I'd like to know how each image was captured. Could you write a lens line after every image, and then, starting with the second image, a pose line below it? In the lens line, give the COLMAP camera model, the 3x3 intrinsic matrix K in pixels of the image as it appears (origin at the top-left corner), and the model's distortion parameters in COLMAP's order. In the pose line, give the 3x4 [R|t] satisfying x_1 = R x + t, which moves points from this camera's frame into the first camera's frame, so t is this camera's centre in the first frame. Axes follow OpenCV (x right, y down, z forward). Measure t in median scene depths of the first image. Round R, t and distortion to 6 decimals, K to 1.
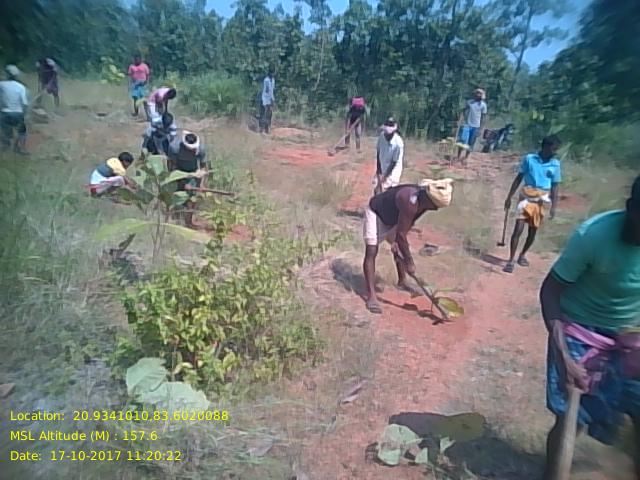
lens RADIAL K [[506.6, 0, 334.8], [0, 506.6, 250.5], [0, 0, 1]] dist [0.005703, -0.067953]
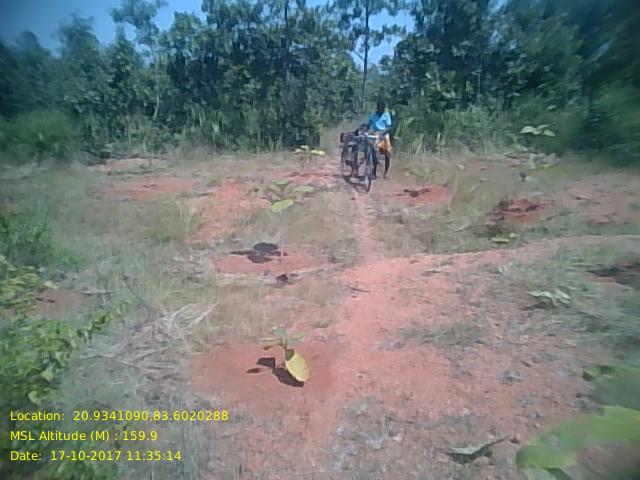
lens RADIAL K [[507.4, 0, 323.7], [0, 507.4, 241.8], [0, 0, 1]] dist [0.069964, -0.206903]
pose [[0.964763, -0.174022, 0.197355, 0.036176], [0.182673, 0.982820, -0.026367, -0.011531], [-0.189376, 0.061489, 0.979977, 0.057129]]
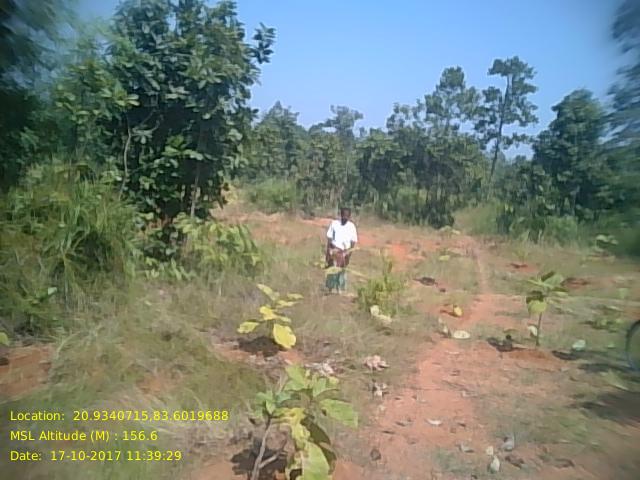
lens RADIAL K [[517.9, 0, 340.6], [0, 517.9, 254.1], [0, 0, 1]] dist [0.058594, -0.226035]
pose [[0.999016, -0.004139, 0.044154, -0.120303], [0.010751, 0.988539, -0.150583, 0.063808], [-0.043025, 0.150909, 0.987611, -0.373830]]
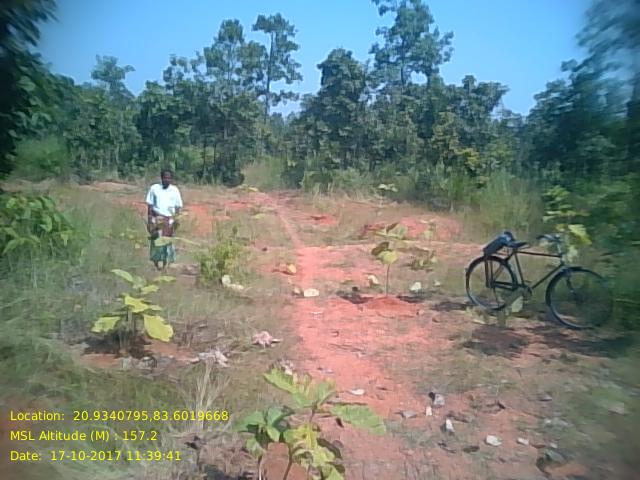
lens RADIAL K [[507.4, 0, 323.7], [0, 507.4, 241.8], [0, 0, 1]] dist [0.069964, -0.206903]
pose [[0.891856, -0.106992, 0.439484, -0.186516], [0.146750, 0.987507, -0.057395, 0.046257], [-0.427852, 0.115682, 0.896415, -0.314157]]
